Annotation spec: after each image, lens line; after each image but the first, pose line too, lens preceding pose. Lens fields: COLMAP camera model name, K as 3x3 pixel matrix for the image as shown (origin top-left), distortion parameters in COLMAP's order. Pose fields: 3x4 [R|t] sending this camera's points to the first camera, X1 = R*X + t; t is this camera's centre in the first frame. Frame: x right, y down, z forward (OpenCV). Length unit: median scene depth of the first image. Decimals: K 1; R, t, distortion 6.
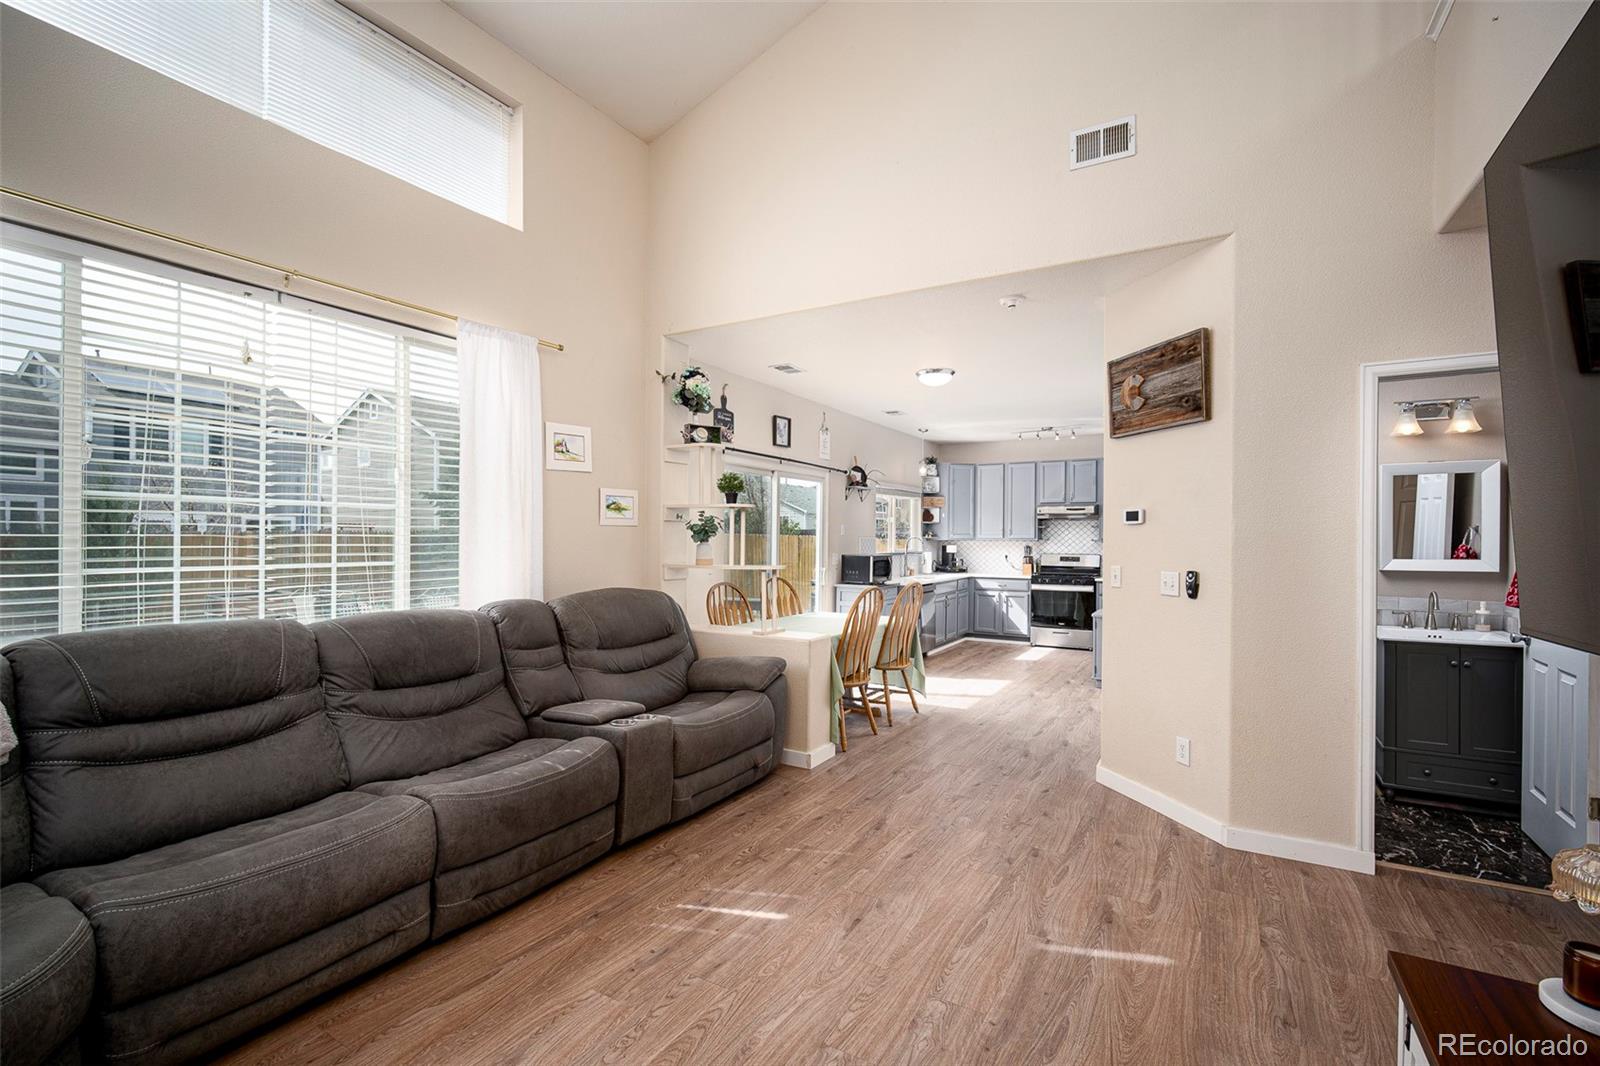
lens RADIAL K [[720.5, 0, 790.5], [0, 720.5, 537.0], [0, 0, 1]] dist [-0.012757, 0.002562]
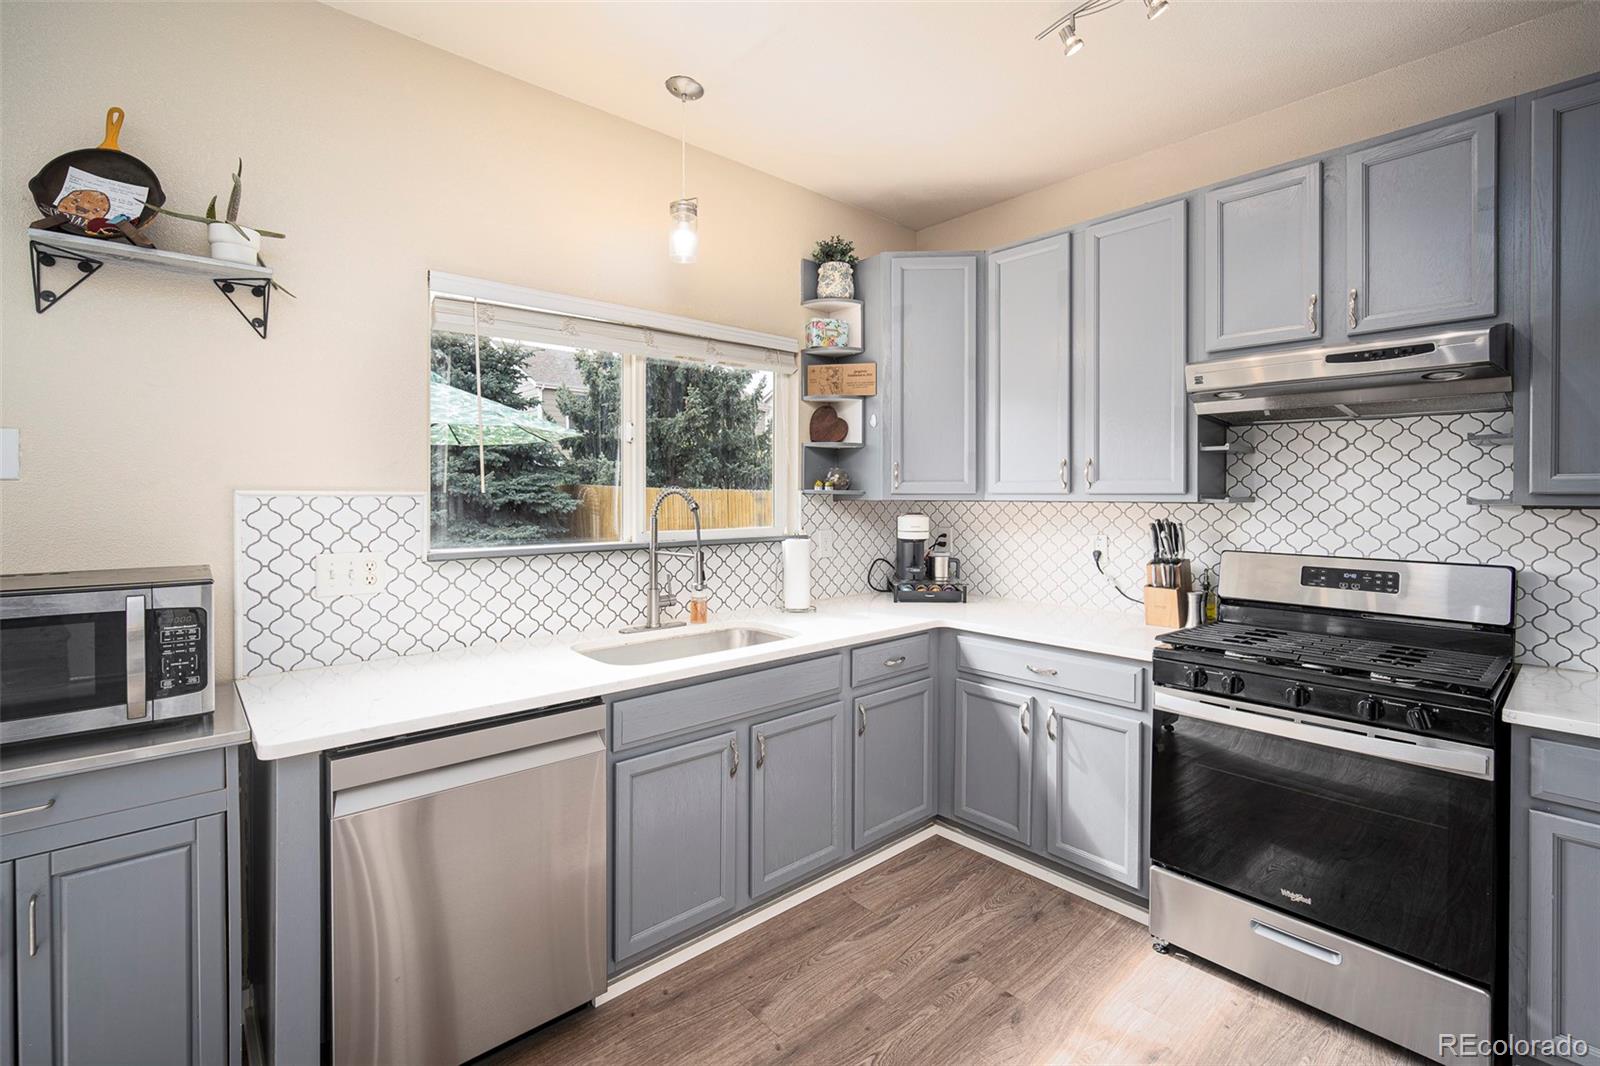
lens RADIAL K [[720.5, 0, 778.6], [0, 720.5, 498.4], [0, 0, 1]] dist [-0.012757, 0.002562]
pose [[0.949005, -0.001078, -0.315260, 0.284241], [0.002222, 0.999992, 0.003270, 0.002567], [0.315254, -0.003804, 0.949000, 0.716367]]
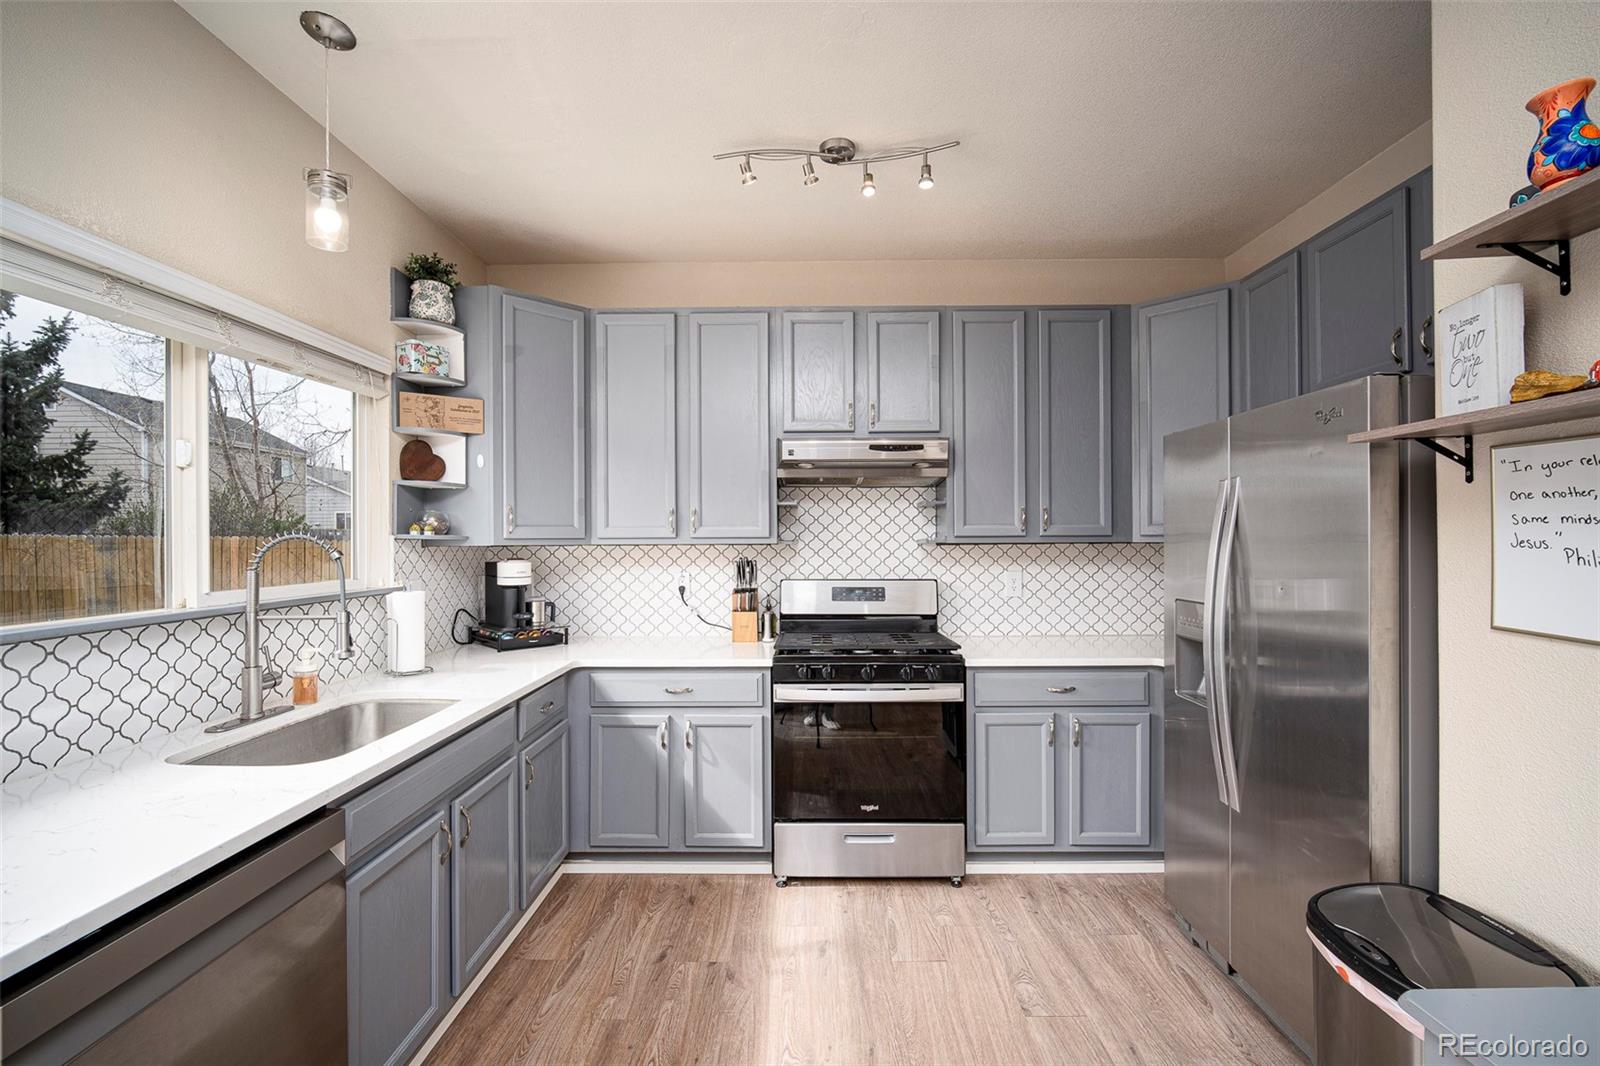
lens RADIAL K [[720.5, 0, 812.4], [0, 720.5, 538.5], [0, 0, 1]] dist [-0.012757, 0.002562]
pose [[0.861889, -0.008567, 0.507024, 0.187550], [0.009254, 0.999957, 0.001165, 0.002409], [-0.507012, 0.003688, 0.861931, 0.704848]]
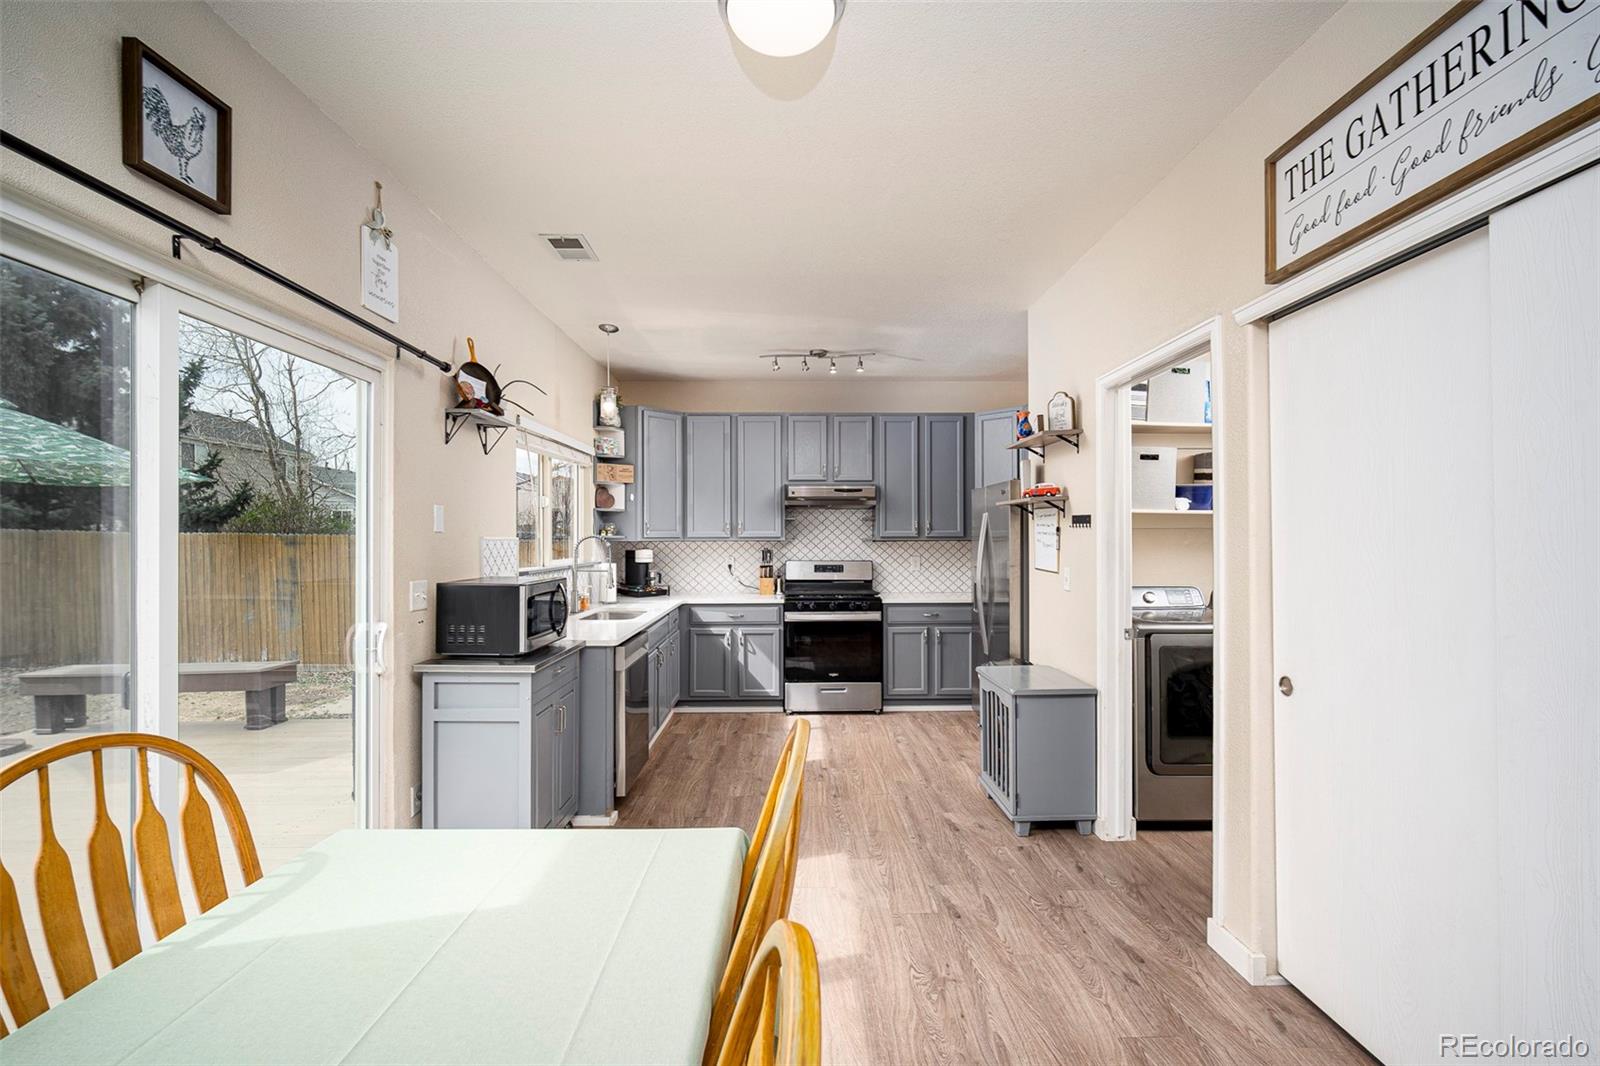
lens RADIAL K [[720.5, 0, 799.1], [0, 720.5, 540.5], [0, 0, 1]] dist [-0.012757, 0.002562]
pose [[0.856328, -0.009360, 0.516348, 0.031645], [0.006866, 0.999954, 0.006739, 0.000910], [-0.516387, -0.002226, 0.856352, 0.461497]]
